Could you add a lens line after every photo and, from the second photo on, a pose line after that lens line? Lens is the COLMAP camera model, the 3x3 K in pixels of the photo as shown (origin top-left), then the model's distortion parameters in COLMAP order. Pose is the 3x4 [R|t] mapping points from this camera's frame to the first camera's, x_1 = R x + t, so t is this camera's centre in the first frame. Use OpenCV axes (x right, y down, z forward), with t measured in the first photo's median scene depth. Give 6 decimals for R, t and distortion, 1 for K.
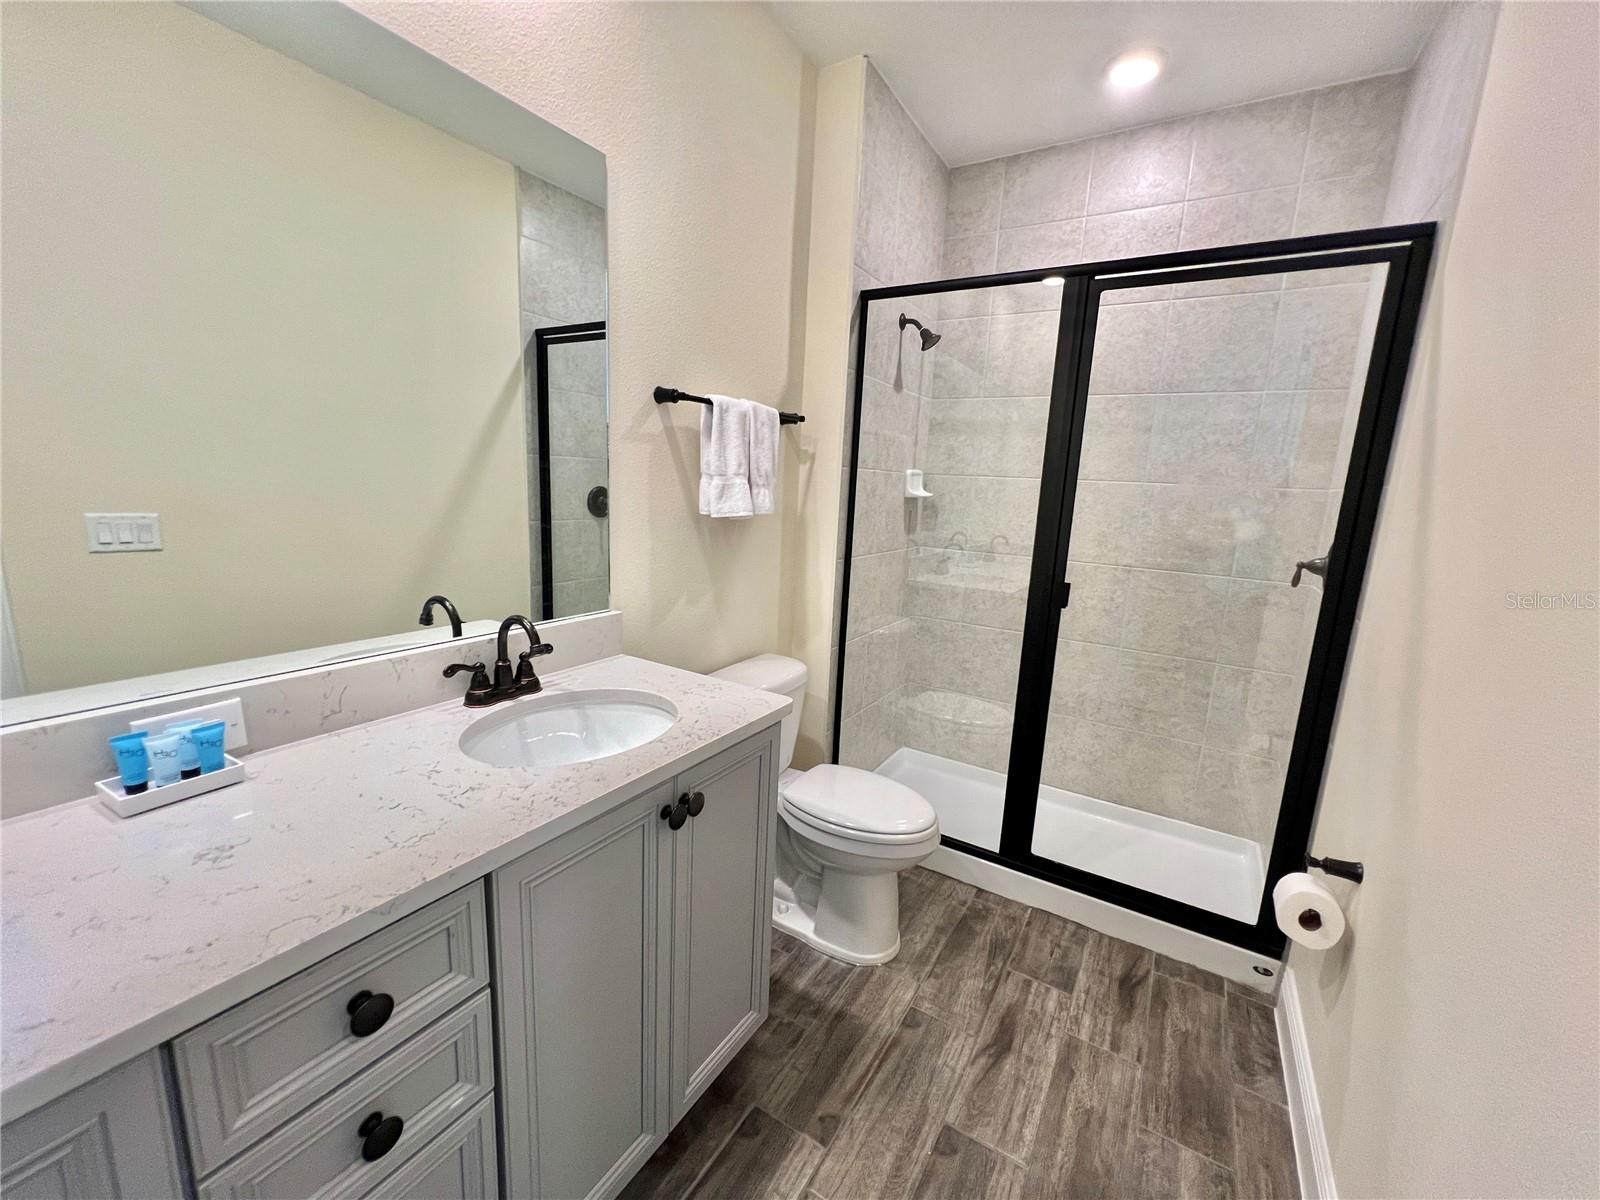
lens RADIAL K [[644.8, 0, 800.0], [0, 644.8, 600.0], [0, 0, 1]] dist [0.000972, -0.000033]
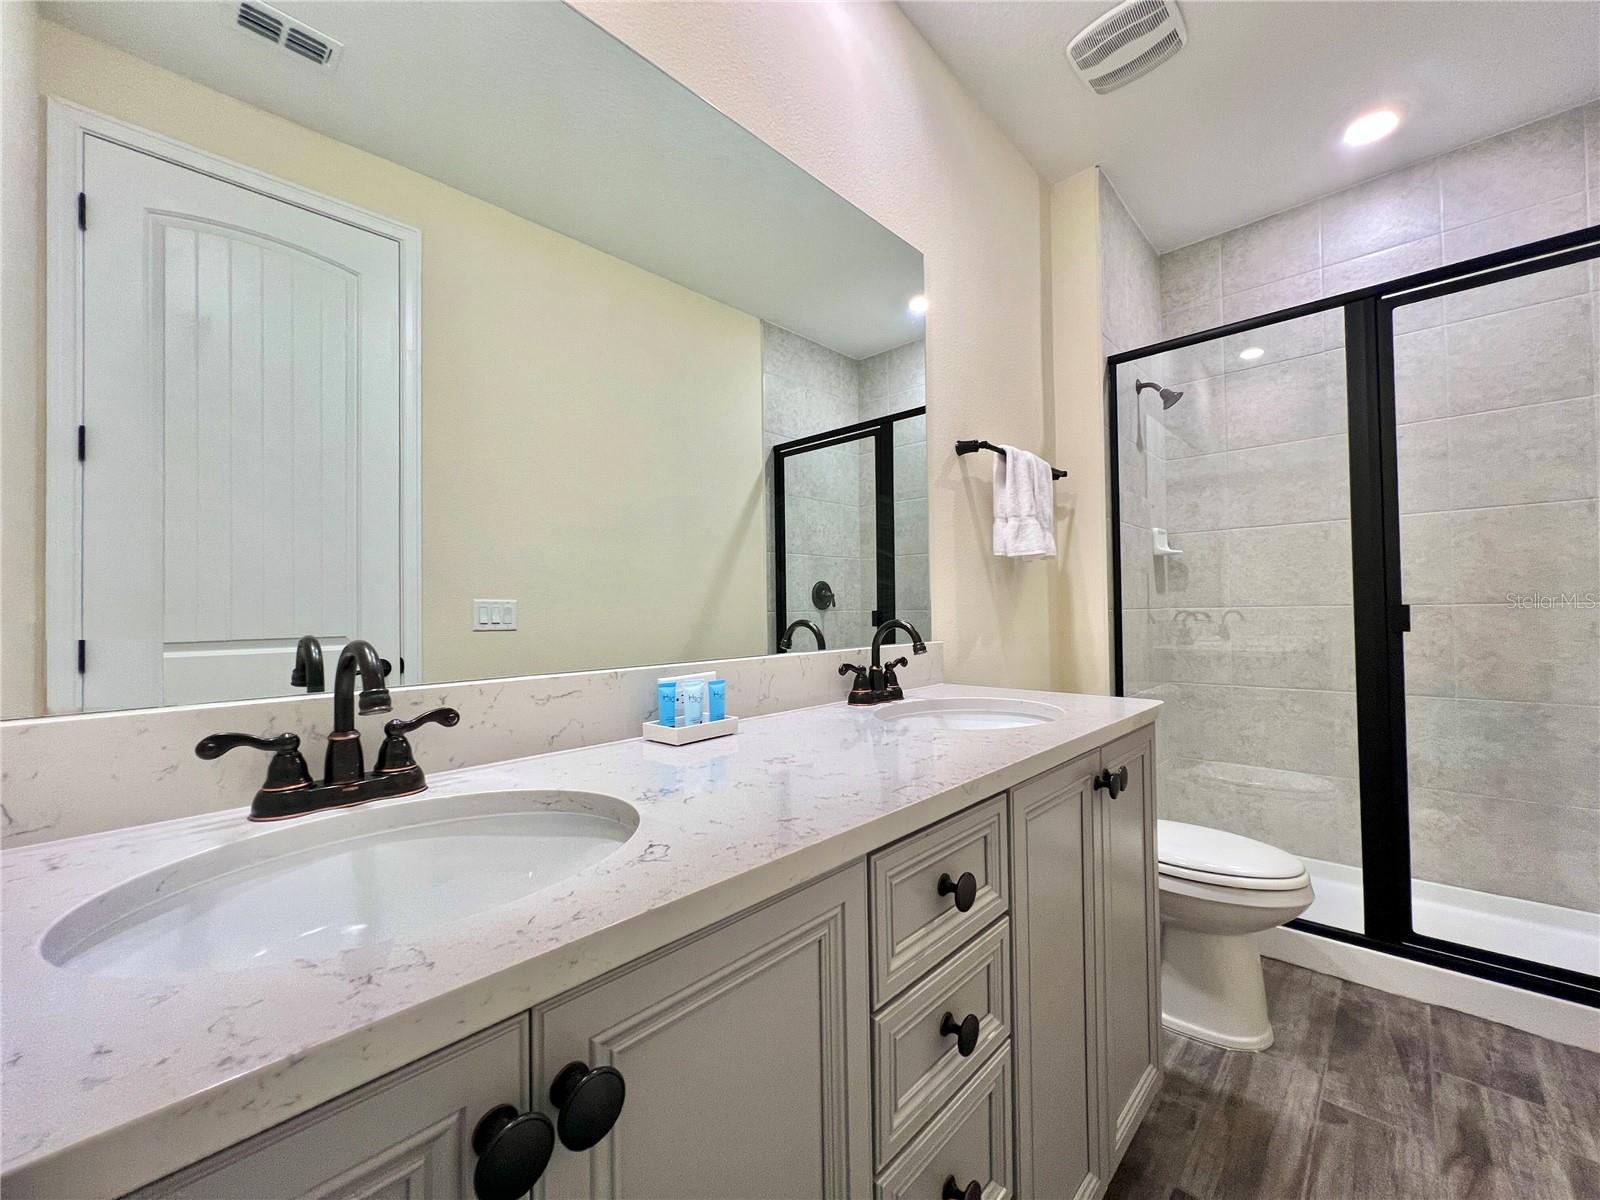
lens RADIAL K [[644.8, 0, 800.0], [0, 644.8, 600.0], [0, 0, 1]] dist [0.000972, -0.000033]
pose [[0.977495, -0.066103, -0.200334, -0.234369], [0.023798, 0.978130, -0.206629, 0.133025], [0.209611, 0.197212, 0.957690, -0.053730]]
